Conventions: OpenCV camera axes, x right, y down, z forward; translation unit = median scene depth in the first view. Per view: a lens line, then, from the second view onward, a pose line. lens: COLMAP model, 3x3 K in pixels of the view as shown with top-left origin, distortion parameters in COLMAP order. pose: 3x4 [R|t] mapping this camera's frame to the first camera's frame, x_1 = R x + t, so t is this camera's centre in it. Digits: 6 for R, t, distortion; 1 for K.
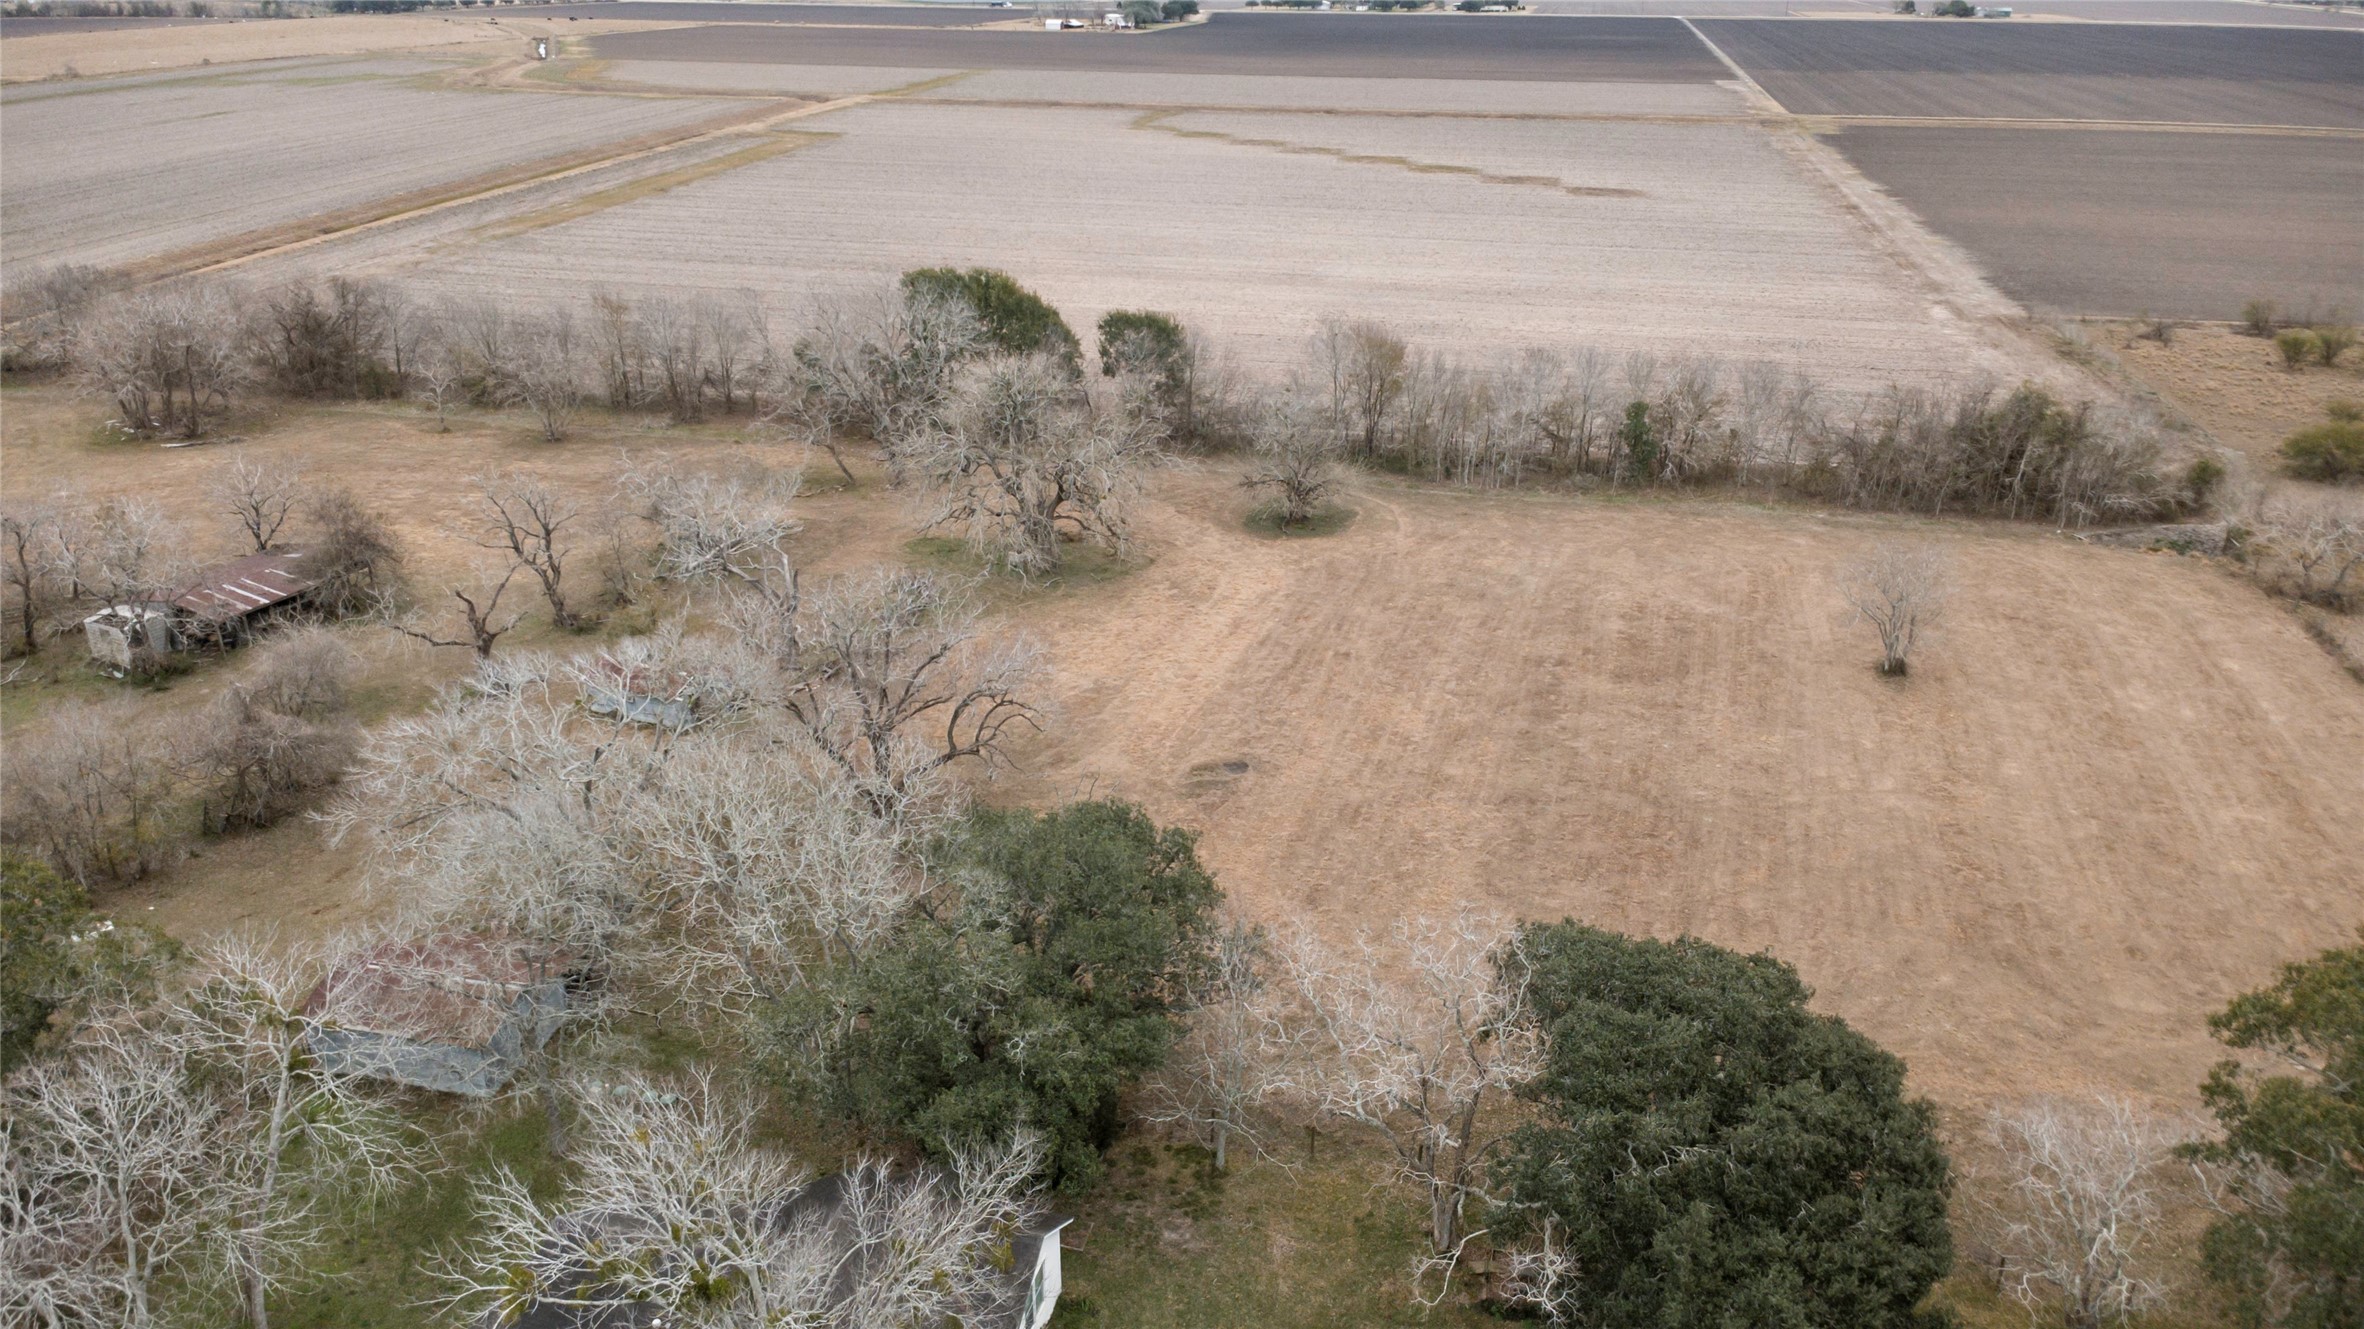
lens RADIAL K [[1655.1, 0, 1183.6], [0, 1655.1, 663.1], [0, 0, 1]] dist [0.033261, -0.042550]
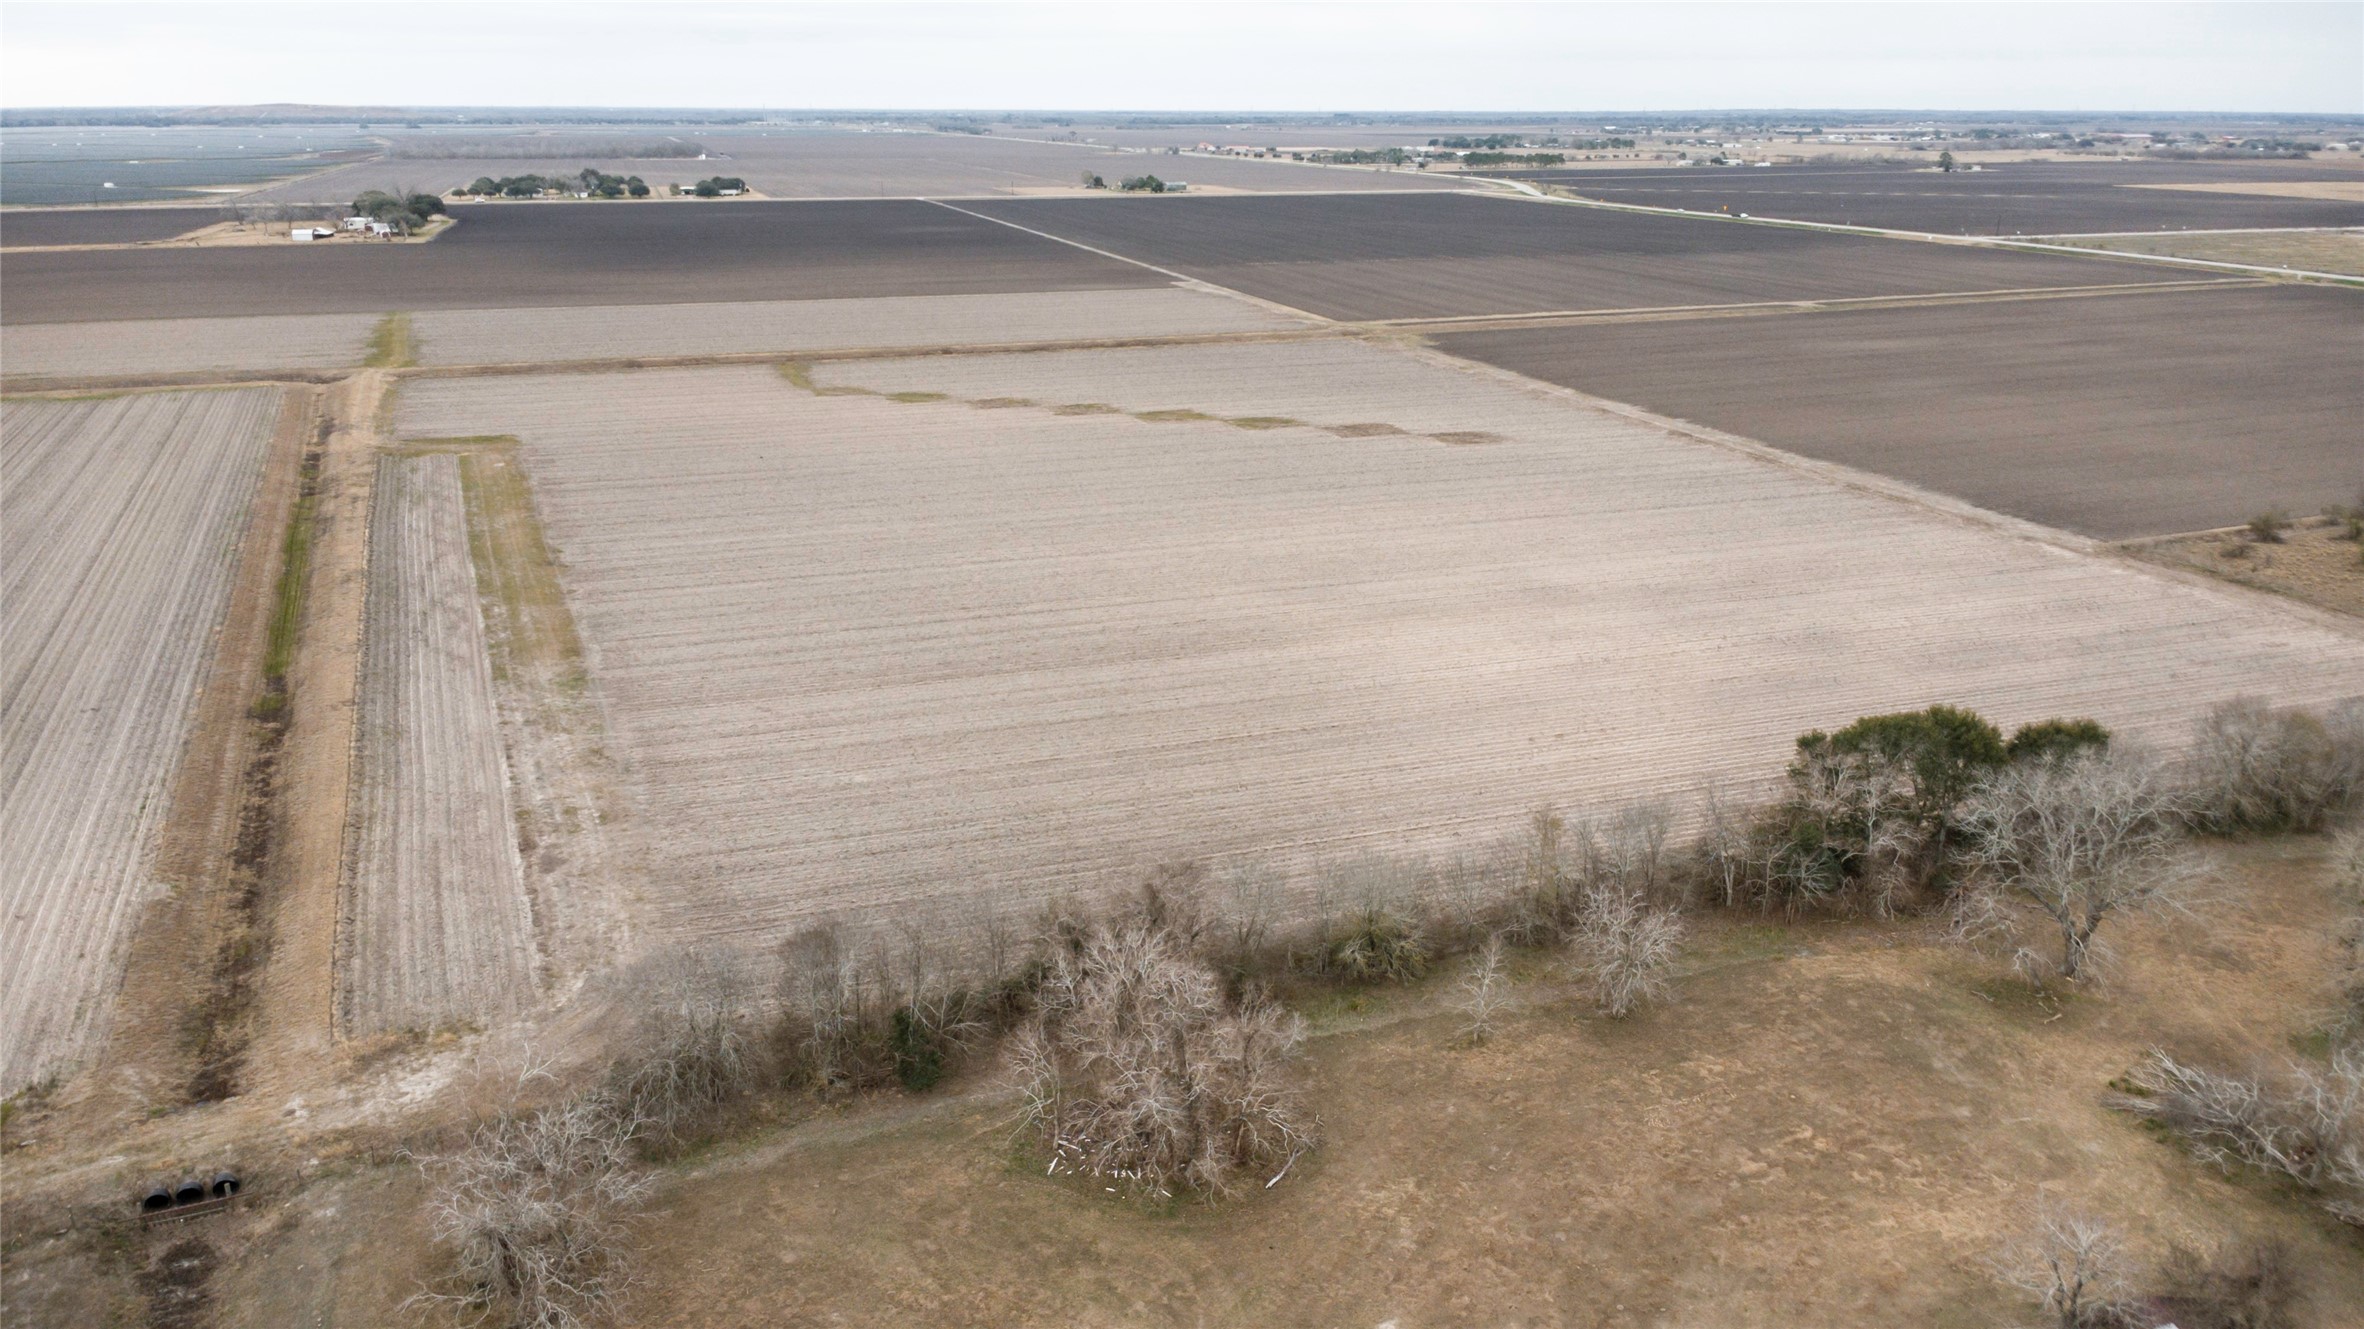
lens RADIAL K [[1655.1, 0, 1183.6], [0, 1655.1, 663.1], [0, 0, 1]] dist [0.033261, -0.042550]
pose [[0.850956, -0.170006, 0.496962, -0.757334], [0.209098, 0.977610, -0.023612, -0.264787], [-0.481821, 0.124007, 0.867451, 0.325842]]
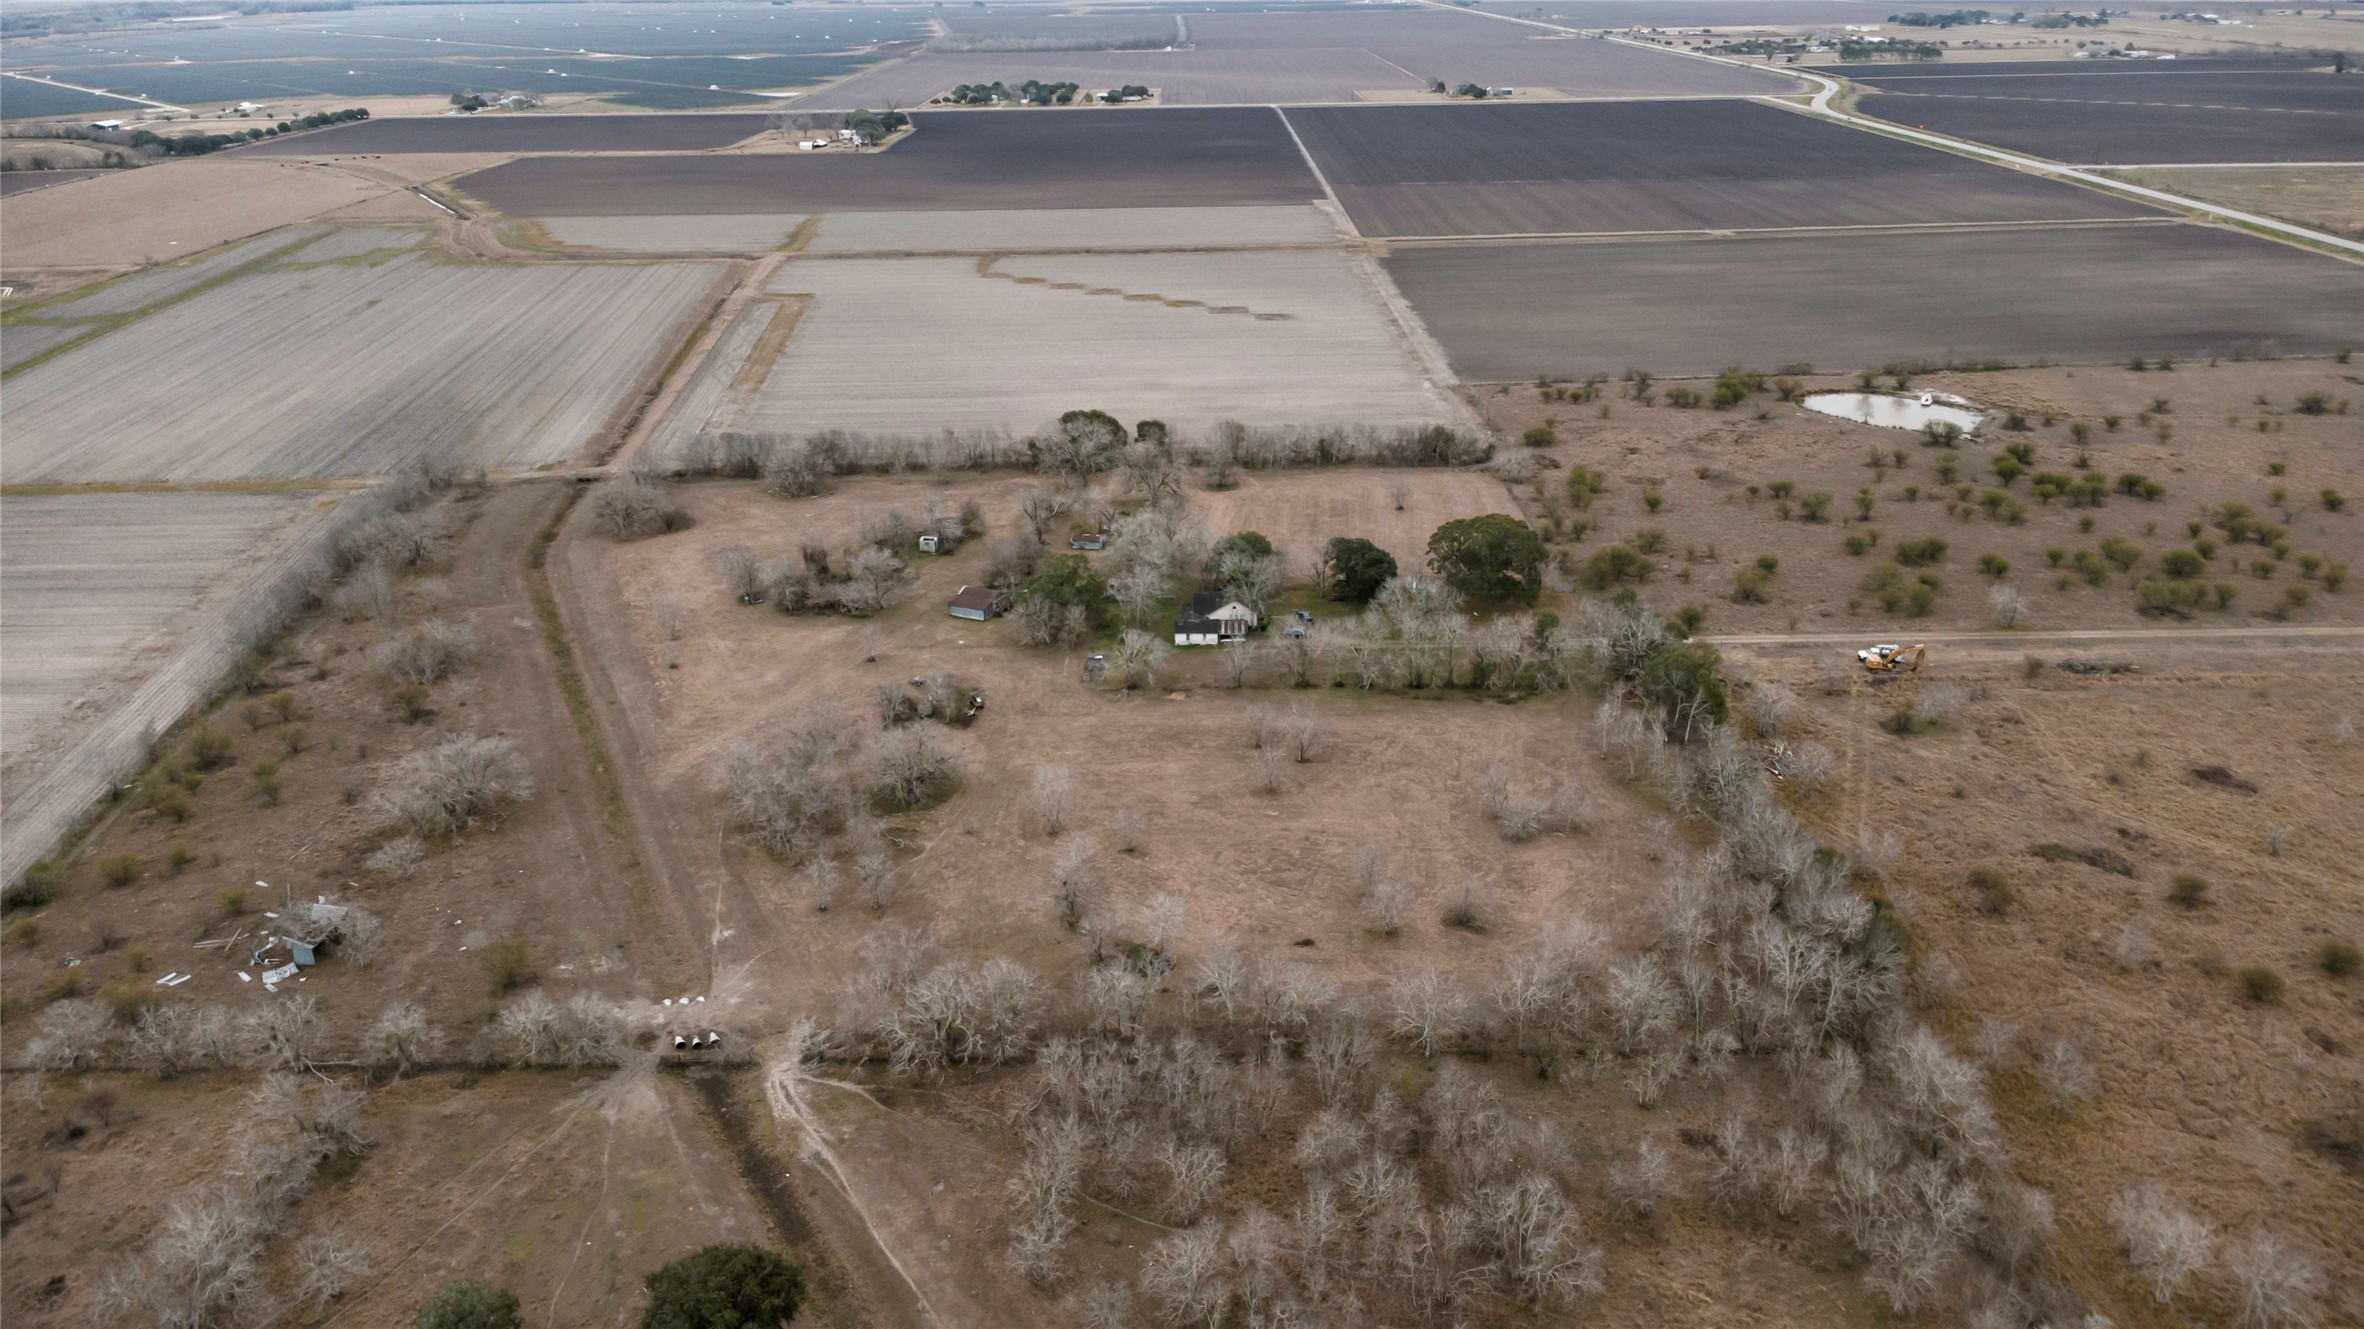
lens RADIAL K [[1655.1, 0, 1183.6], [0, 1655.1, 663.1], [0, 0, 1]] dist [0.033261, -0.042550]
pose [[0.972968, -0.108792, 0.203712, -0.483600], [0.109435, 0.993961, 0.008141, 0.151890], [-0.203367, 0.014373, 0.978997, -1.457348]]
